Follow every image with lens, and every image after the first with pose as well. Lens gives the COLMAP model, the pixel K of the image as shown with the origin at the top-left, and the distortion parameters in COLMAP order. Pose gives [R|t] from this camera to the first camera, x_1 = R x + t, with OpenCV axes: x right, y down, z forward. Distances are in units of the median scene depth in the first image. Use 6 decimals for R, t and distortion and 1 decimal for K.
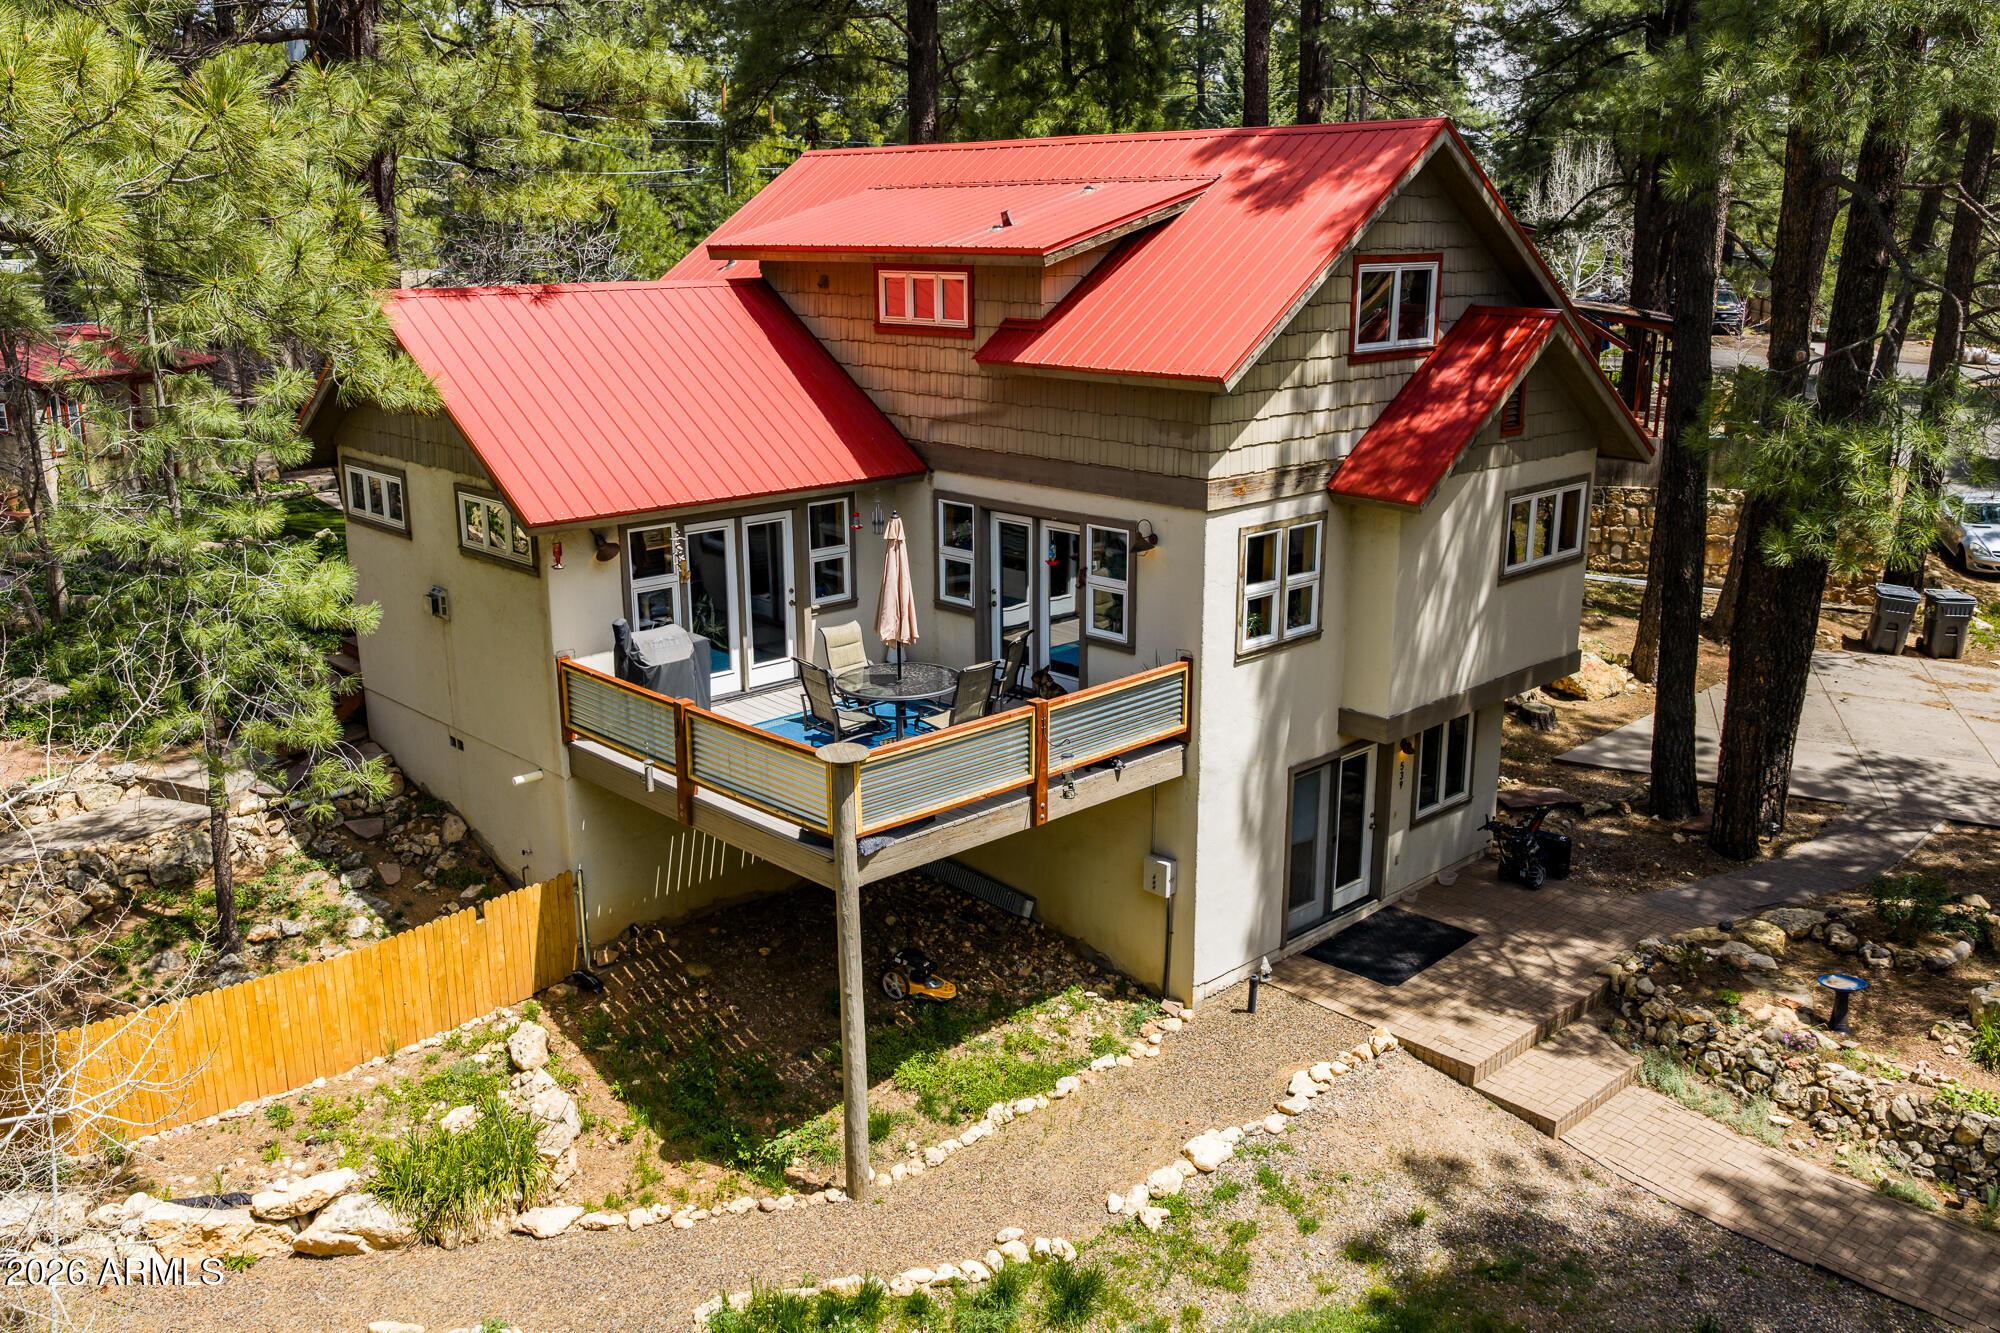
lens RADIAL K [[1653.2, 0, 998.1], [0, 1653.2, 673.0], [0, 0, 1]] dist [0.008415, -0.006268]
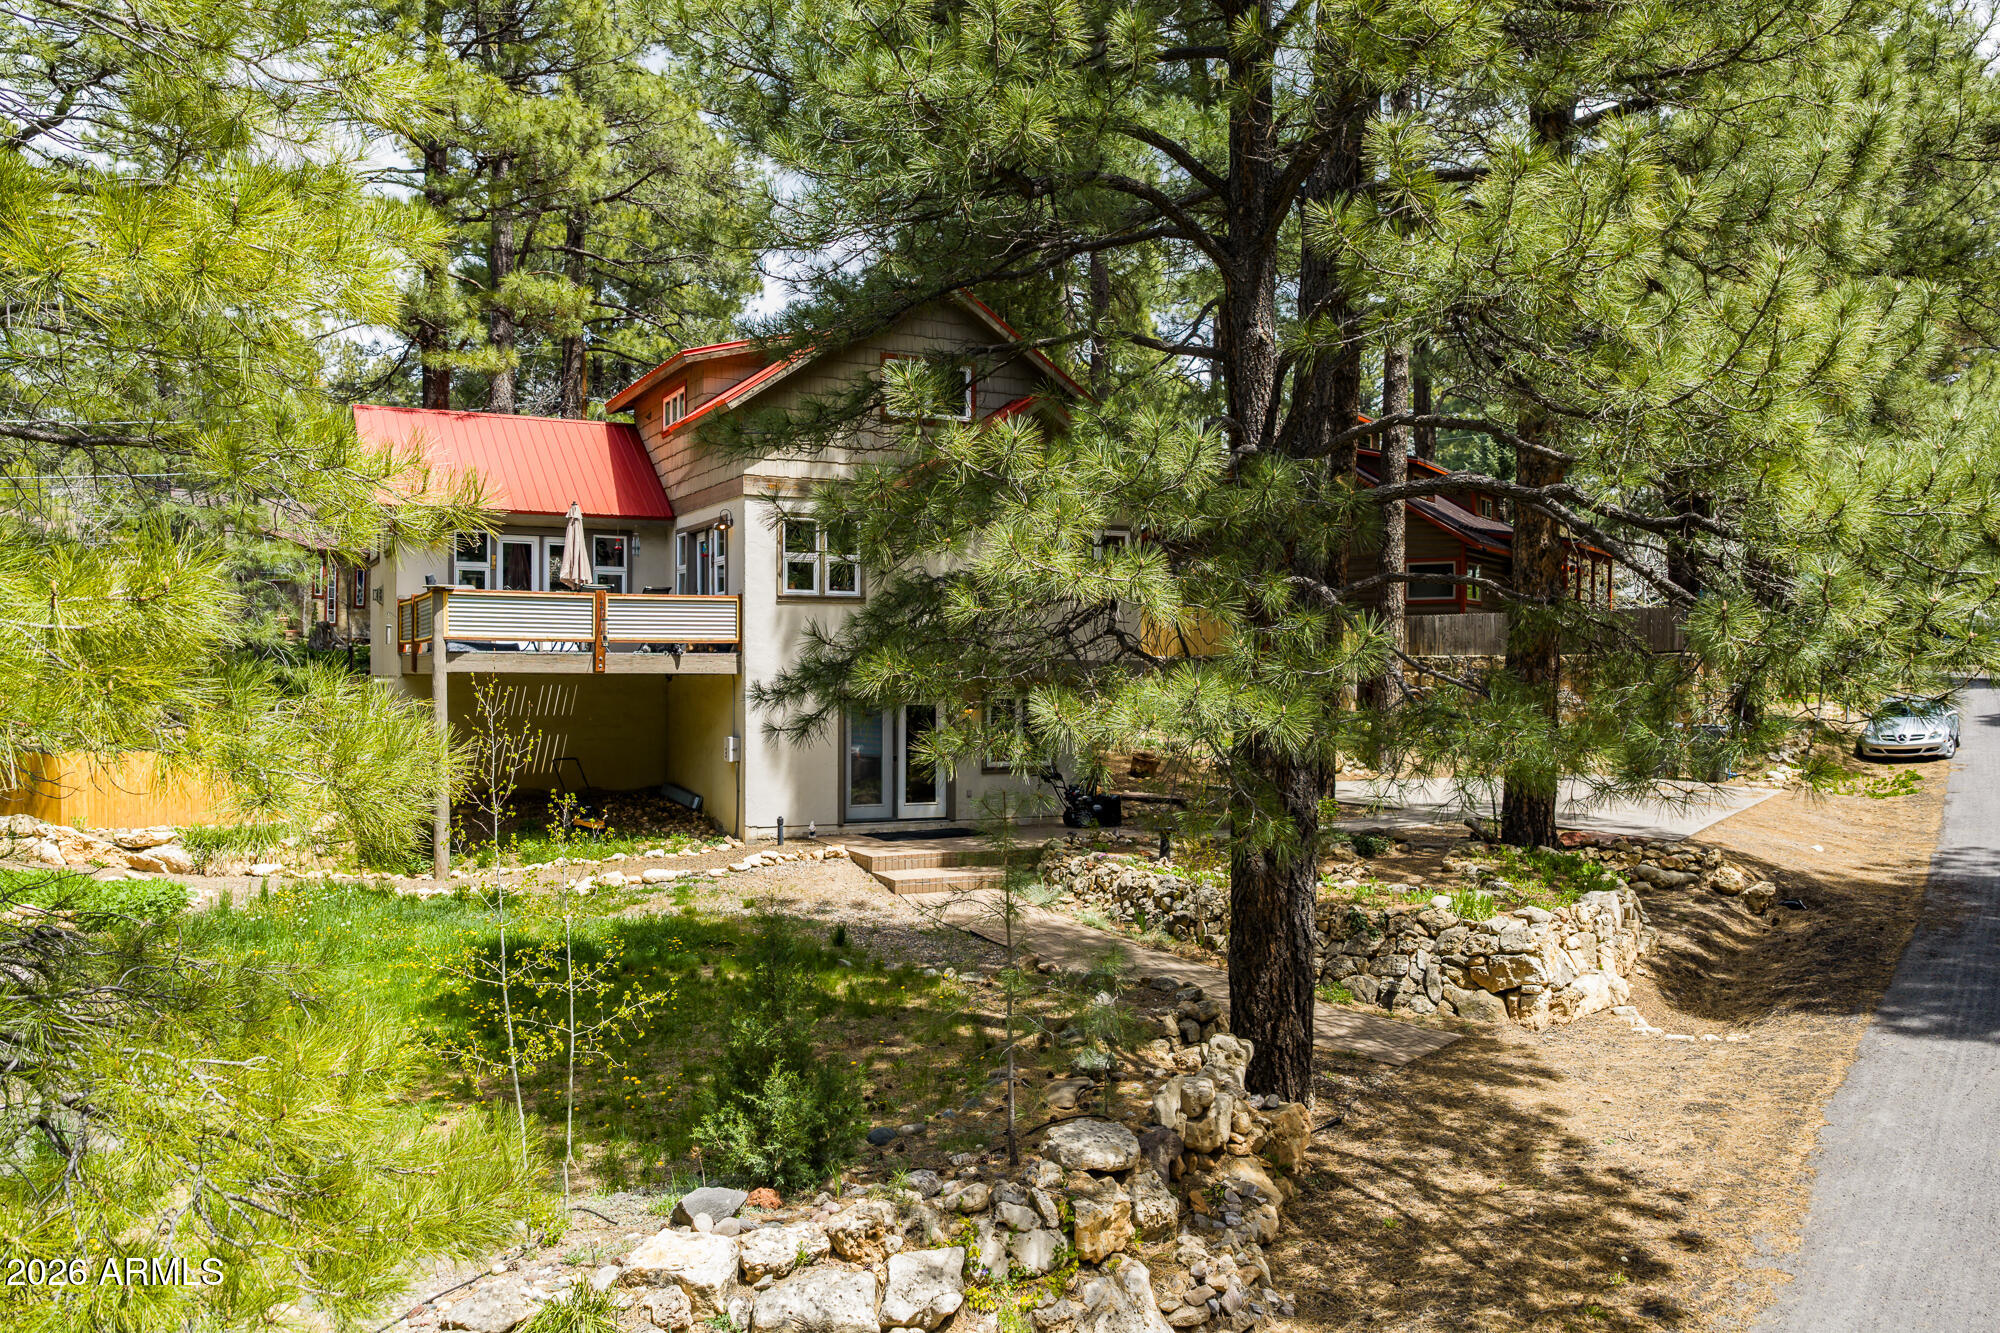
lens RADIAL K [[1653.2, 0, 998.1], [0, 1653.2, 673.0], [0, 0, 1]] dist [0.008415, -0.006268]
pose [[0.950561, 0.006402, -0.310471, 0.807641], [-0.088887, 0.963565, -0.252274, 0.421684], [0.297544, 0.267399, 0.916496, -0.309619]]
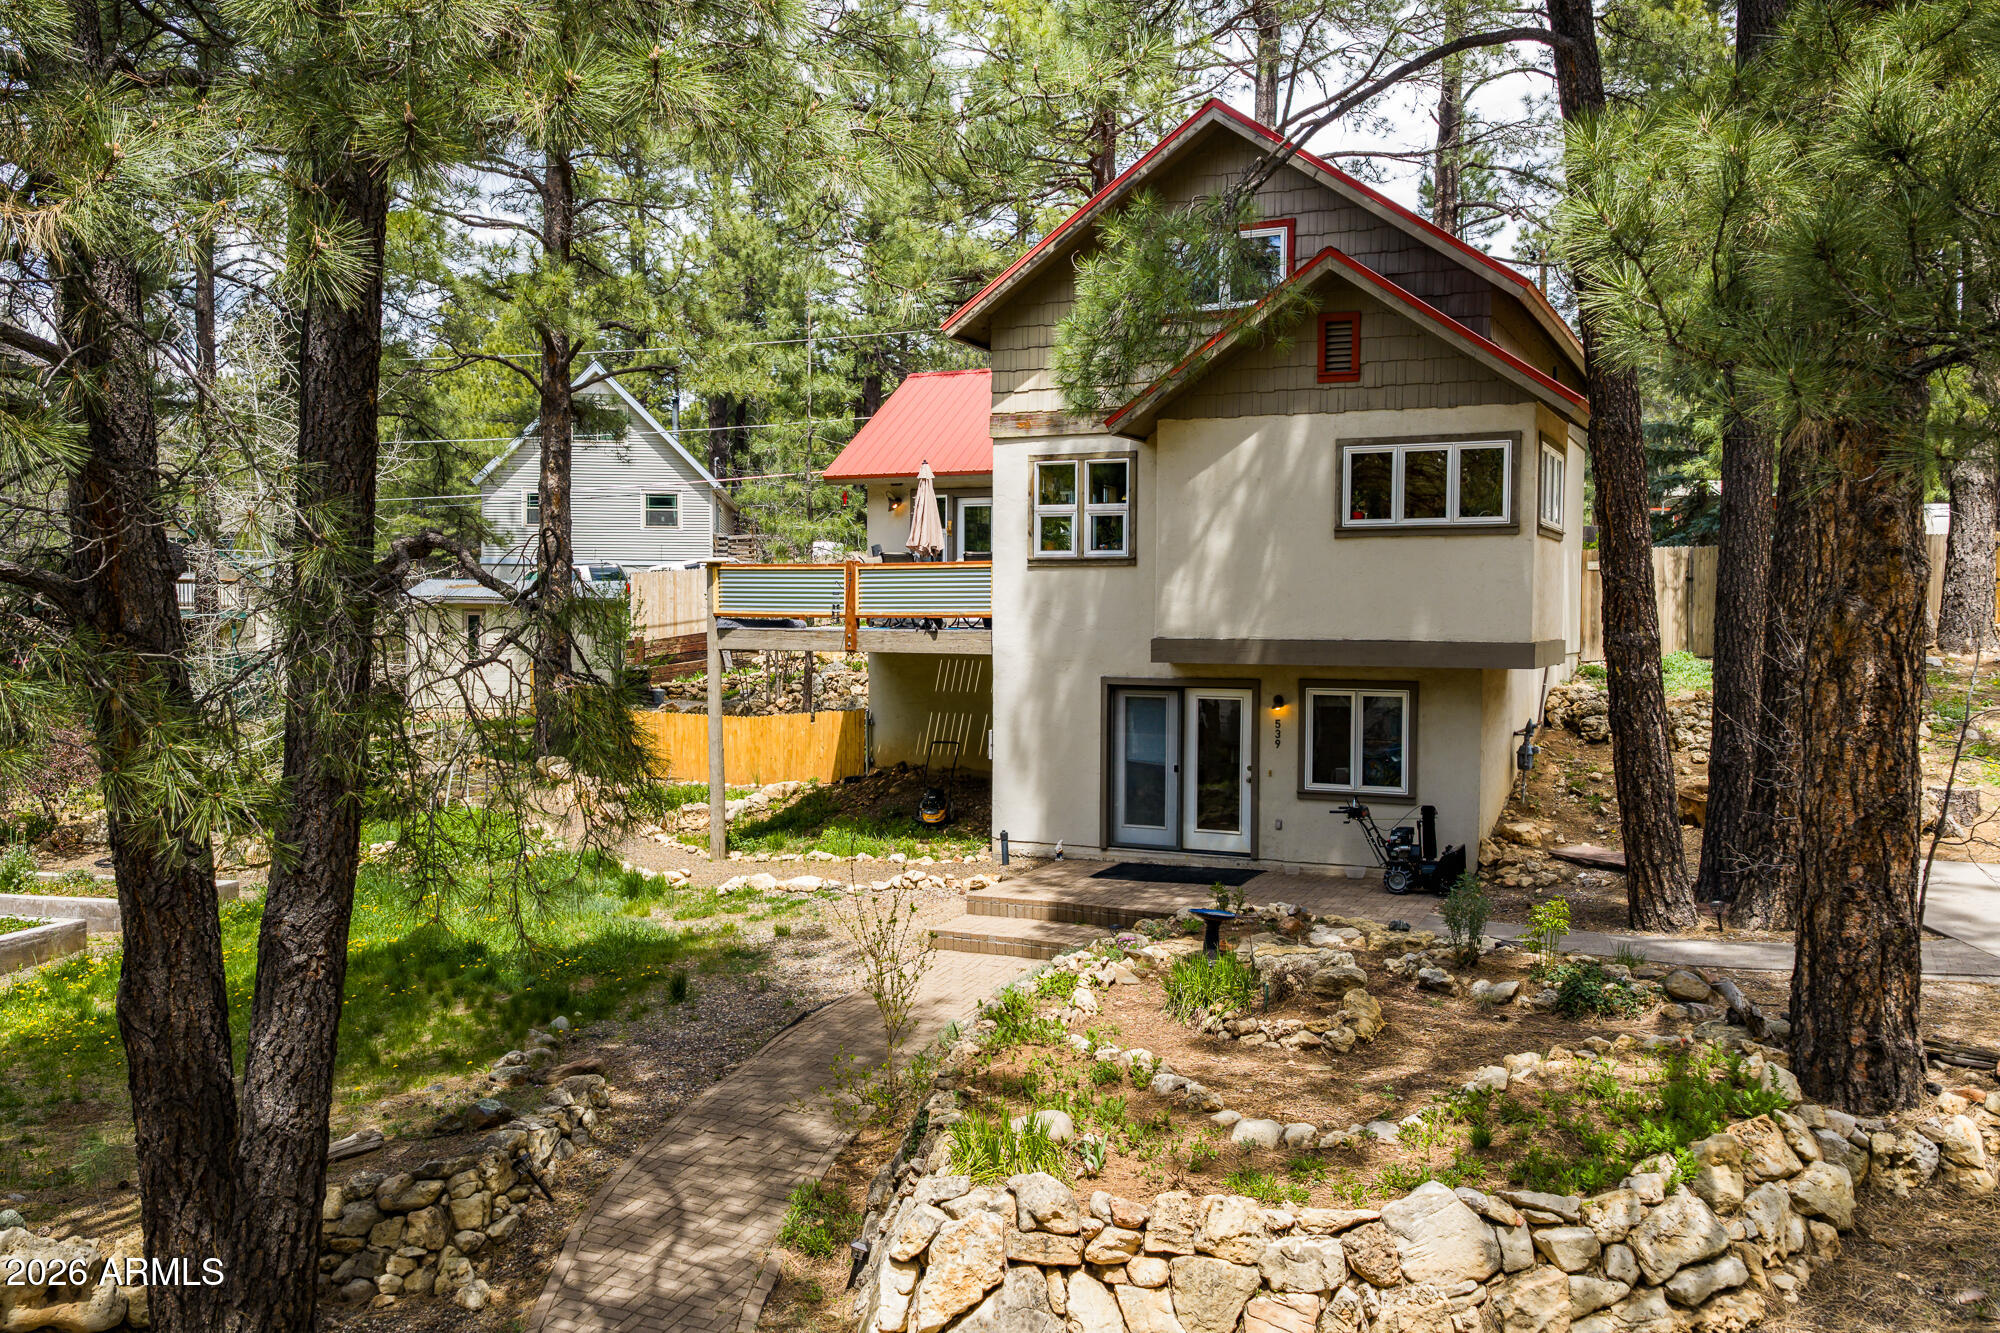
lens RADIAL K [[1636.4, 0, 1000.0], [0, 1636.4, 666.5], [0, 0, 1]] dist [0.020700, -0.056355]
pose [[0.345934, 0.037732, -0.937500, 1.286148], [-0.253459, 0.965801, -0.054655, 0.138186], [0.903376, 0.256524, 0.343667, 0.582386]]
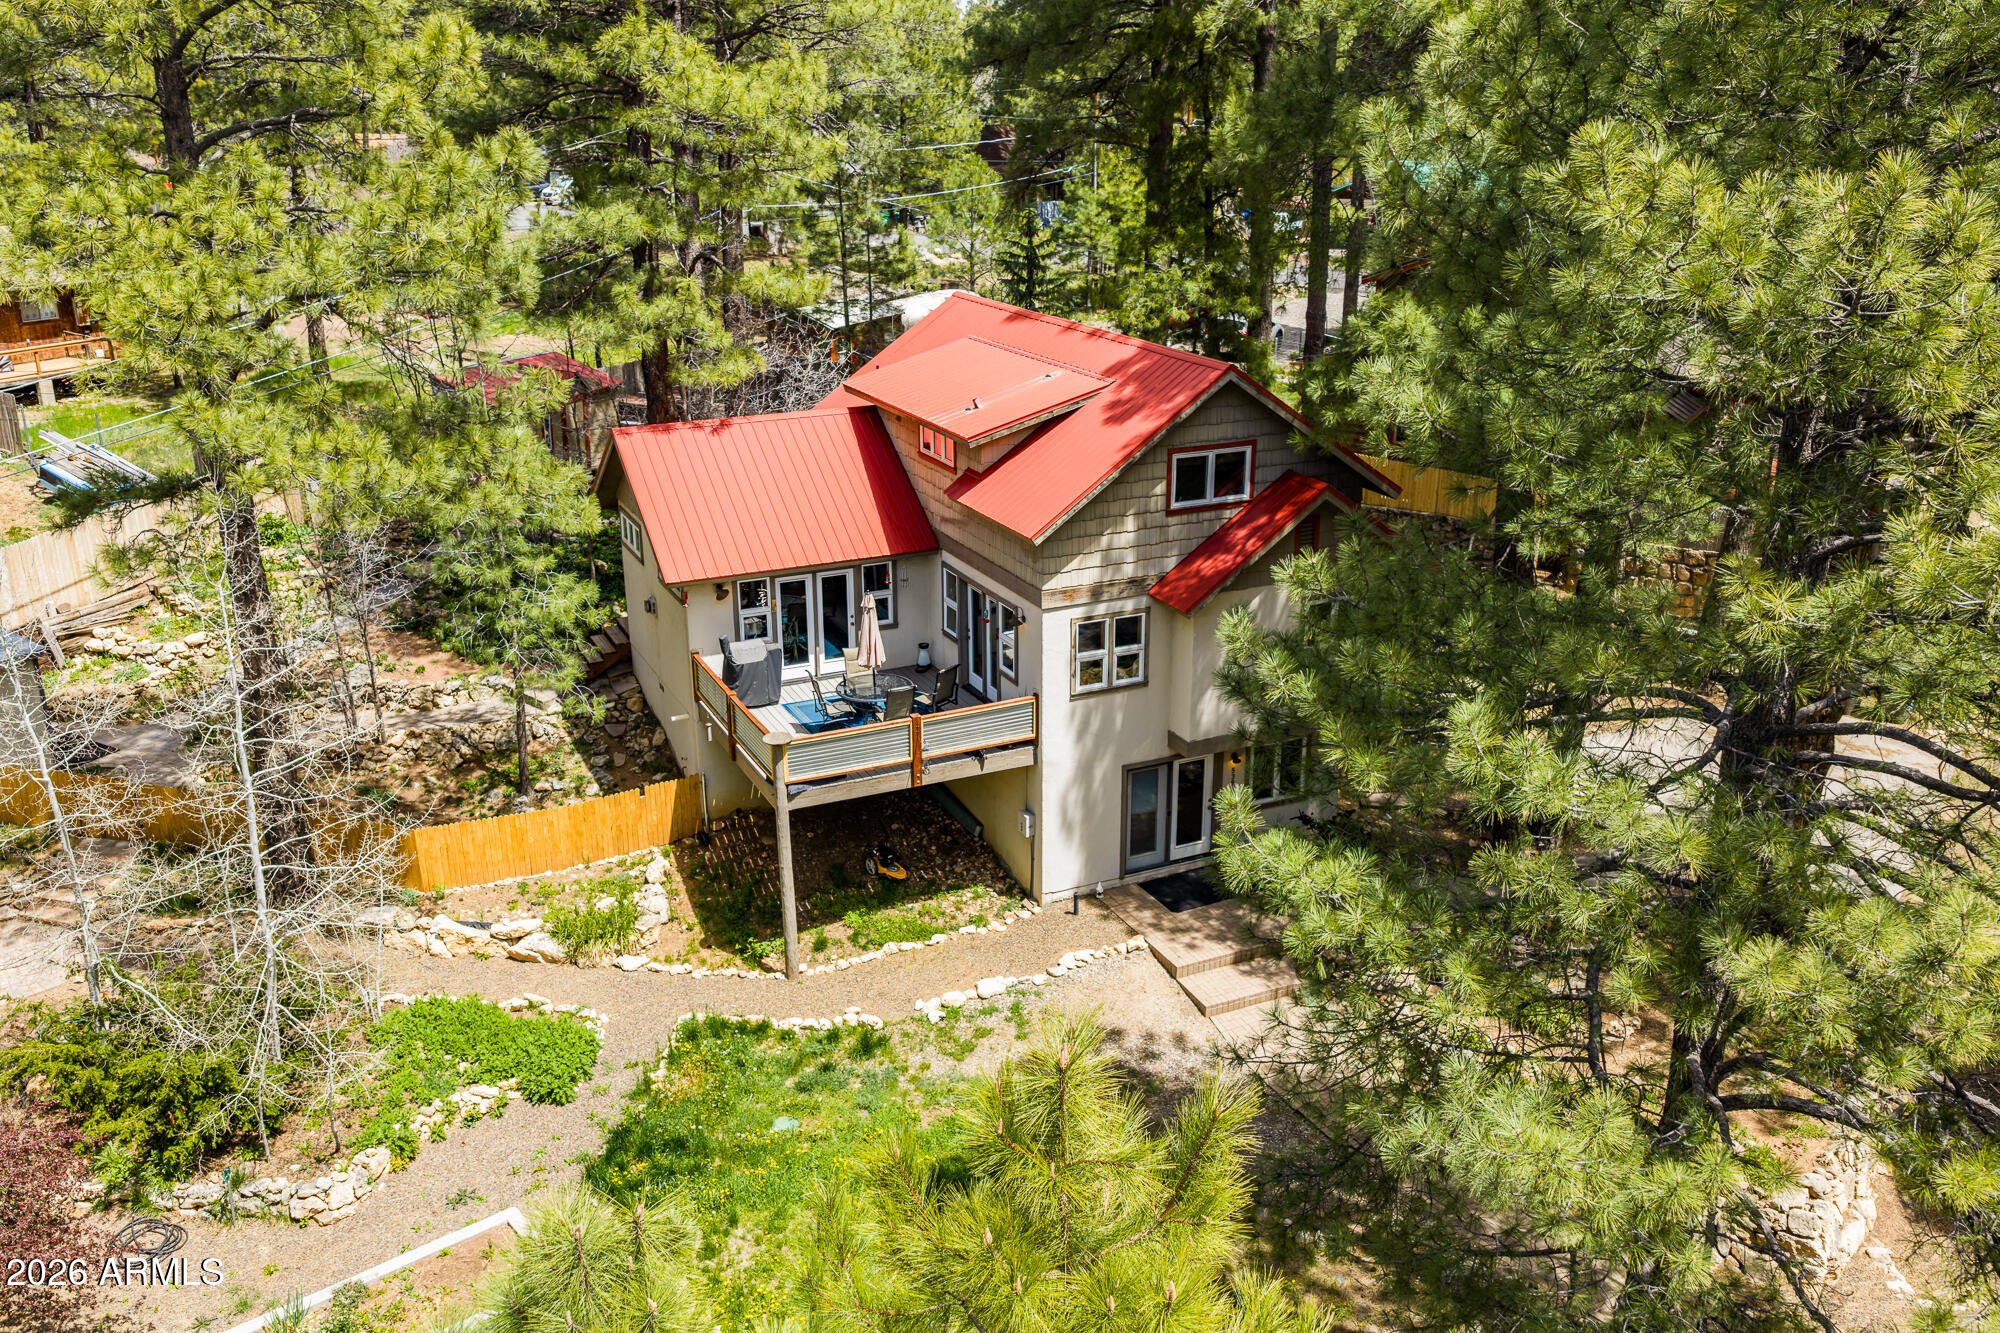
lens RADIAL K [[1636.4, 0, 1000.0], [0, 1636.4, 666.5], [0, 0, 1]] dist [0.020700, -0.056355]
pose [[0.949835, 0.106330, -0.294121, 0.543807], [-0.083927, 0.992596, 0.087809, -0.171992], [0.301280, -0.058719, 0.951726, -0.533520]]
